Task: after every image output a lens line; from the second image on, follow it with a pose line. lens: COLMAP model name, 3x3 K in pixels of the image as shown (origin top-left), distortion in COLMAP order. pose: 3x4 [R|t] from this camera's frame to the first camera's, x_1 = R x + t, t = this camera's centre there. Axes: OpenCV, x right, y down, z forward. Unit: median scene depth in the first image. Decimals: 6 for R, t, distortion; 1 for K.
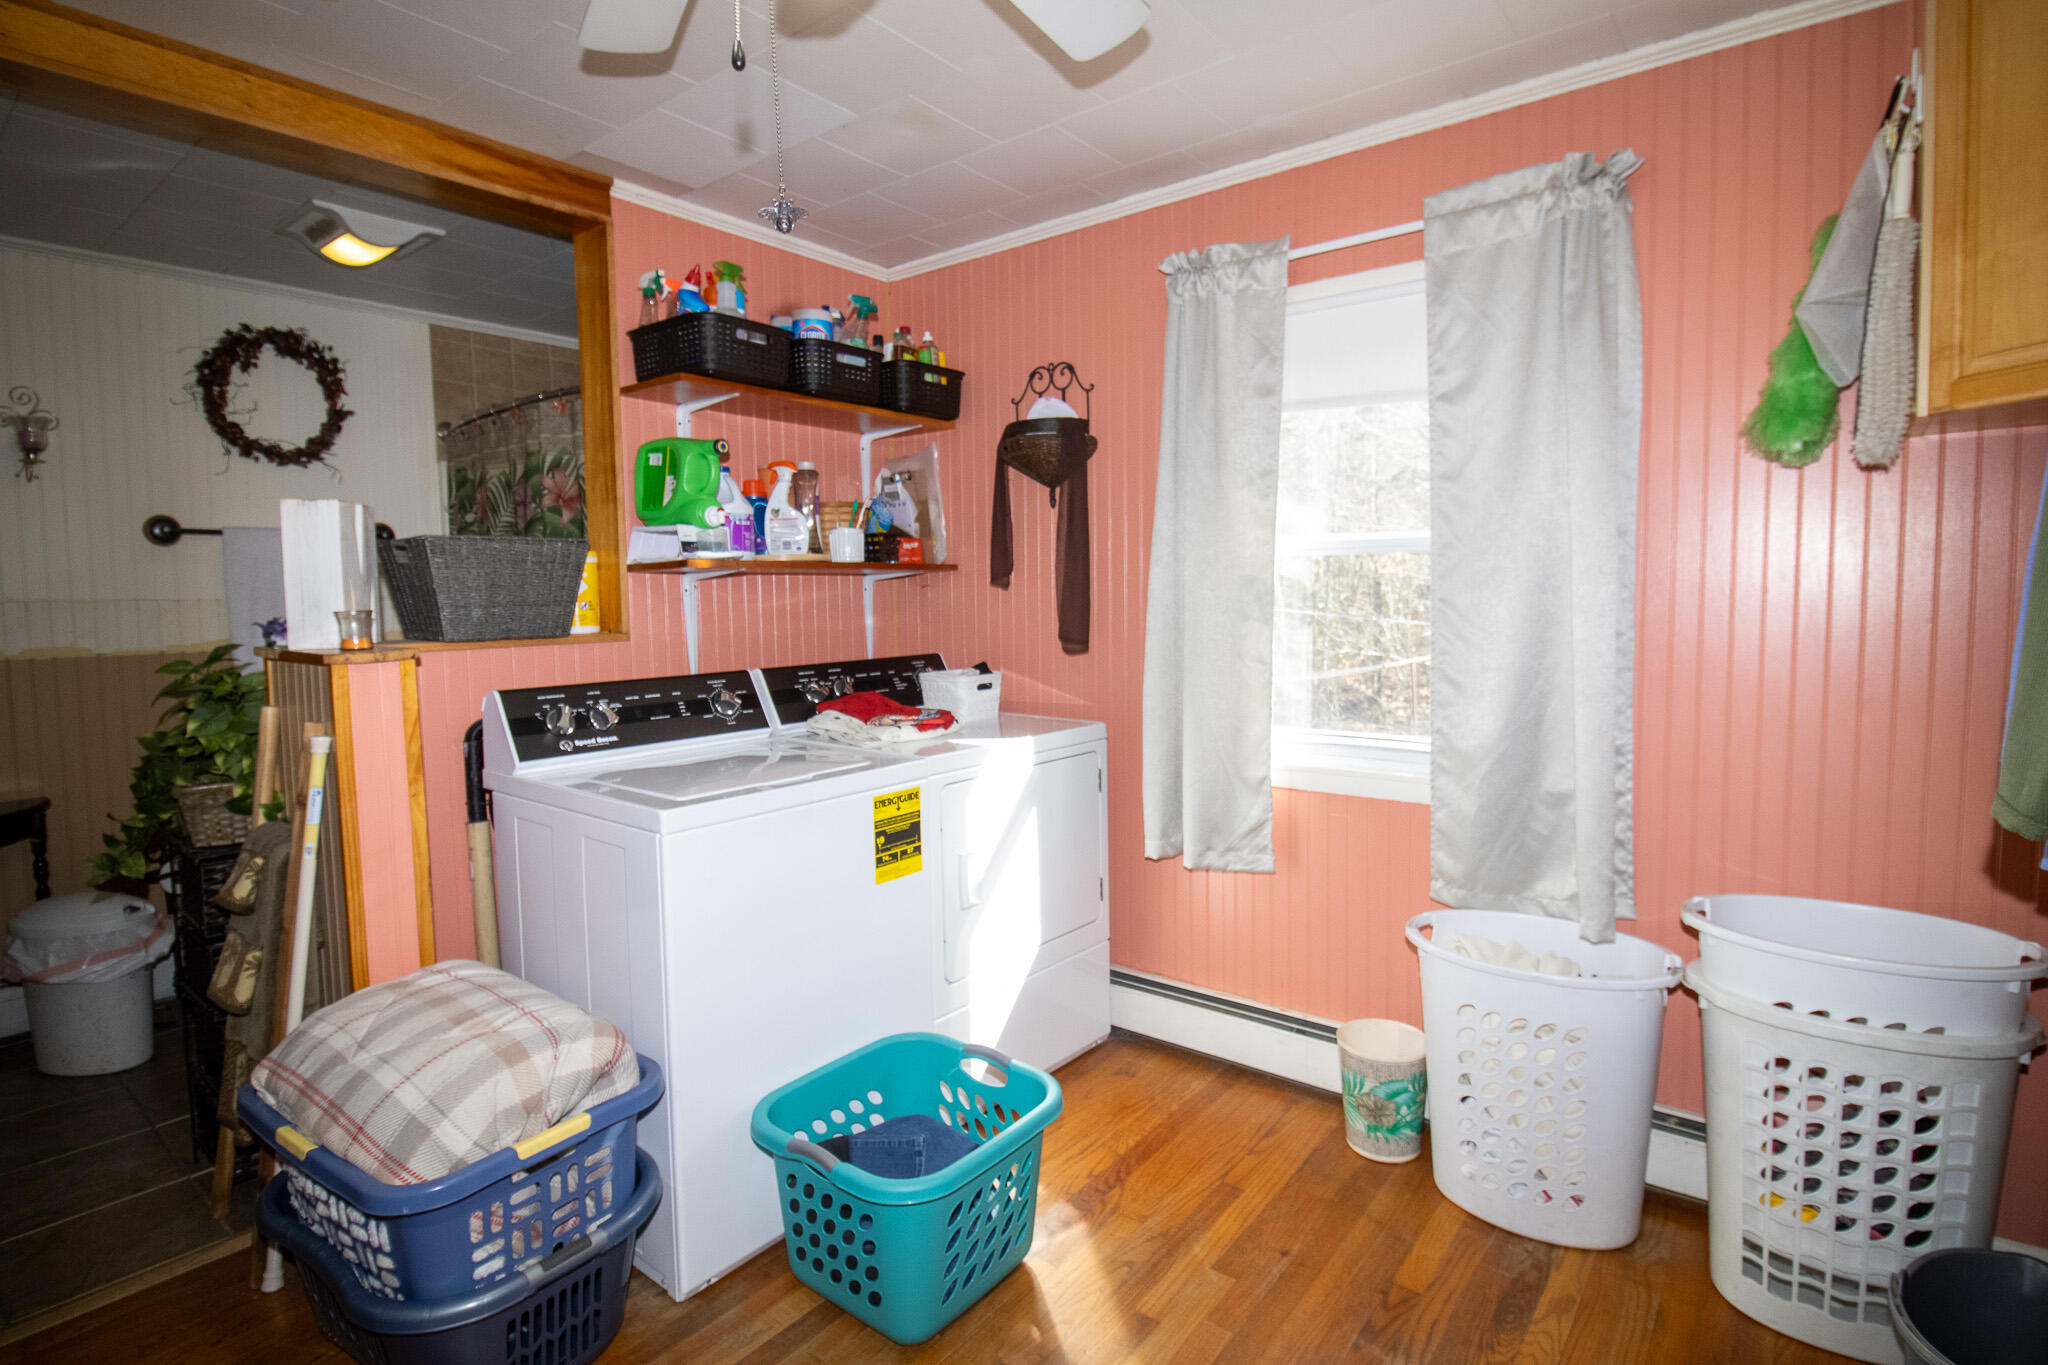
lens RADIAL K [[967.0, 0, 991.5], [0, 967.0, 659.5], [0, 0, 1]] dist [-0.001128, -0.009482]
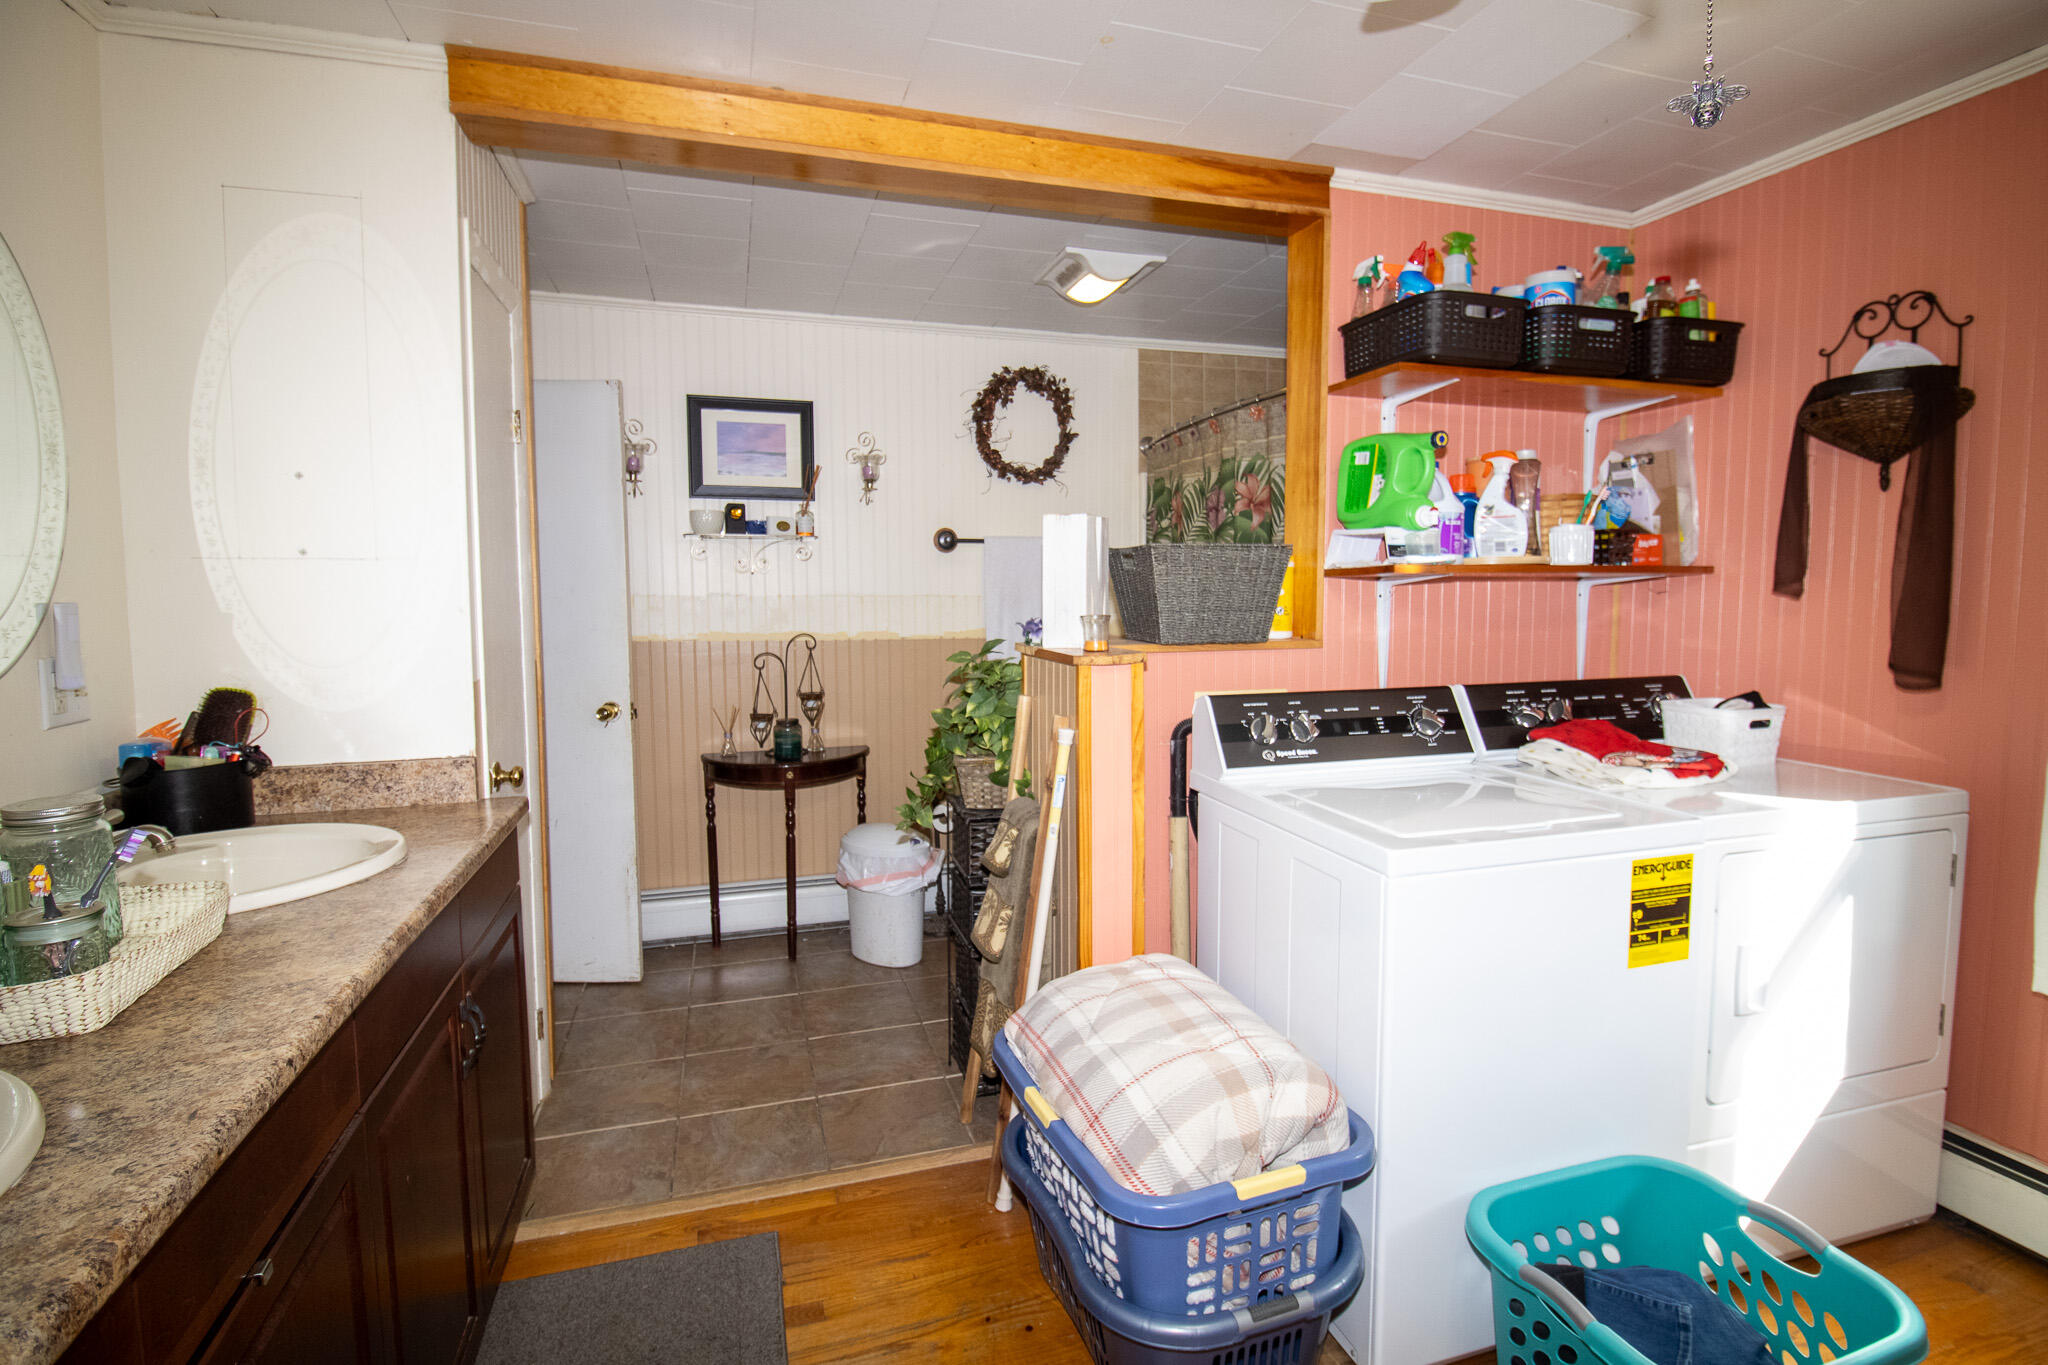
lens RADIAL K [[967.0, 0, 1054.9], [0, 967.0, 668.8], [0, 0, 1]] dist [-0.001128, -0.009482]
pose [[0.833414, 0.054873, -0.549918, -0.068801], [-0.048320, 0.998483, 0.026402, -0.011935], [0.550532, 0.004568, 0.834801, 0.046341]]
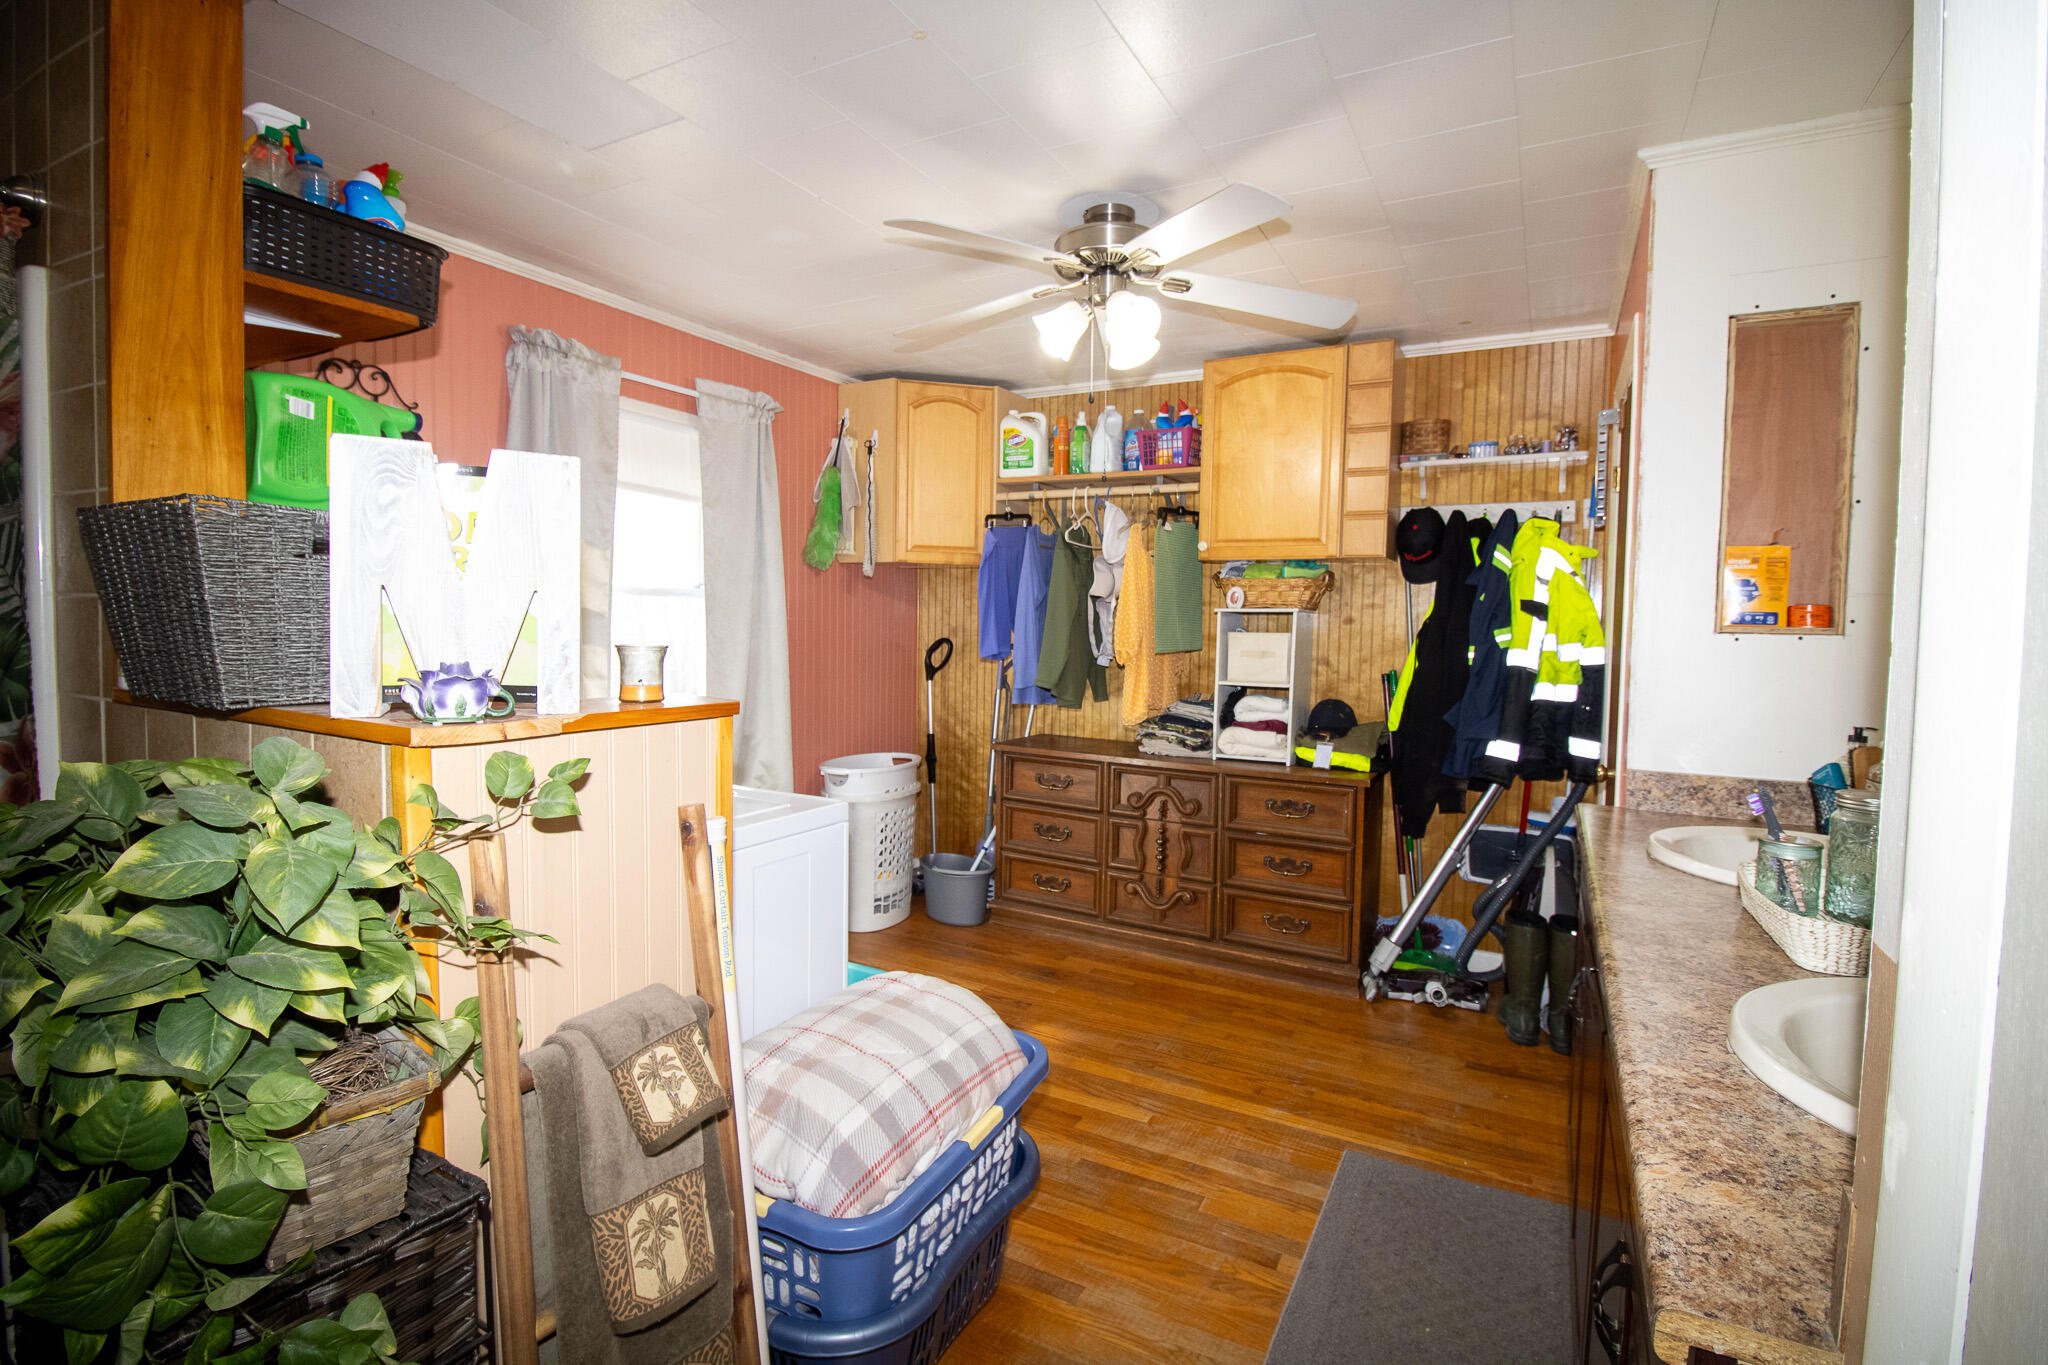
lens RADIAL K [[967.0, 0, 1014.3], [0, 967.0, 672.6], [0, 0, 1]] dist [-0.001128, -0.009482]
pose [[-0.156331, -0.044636, 0.986696, -1.155397], [0.056614, 0.996931, 0.054069, -0.044672], [-0.986081, 0.064314, -0.153324, 0.707855]]
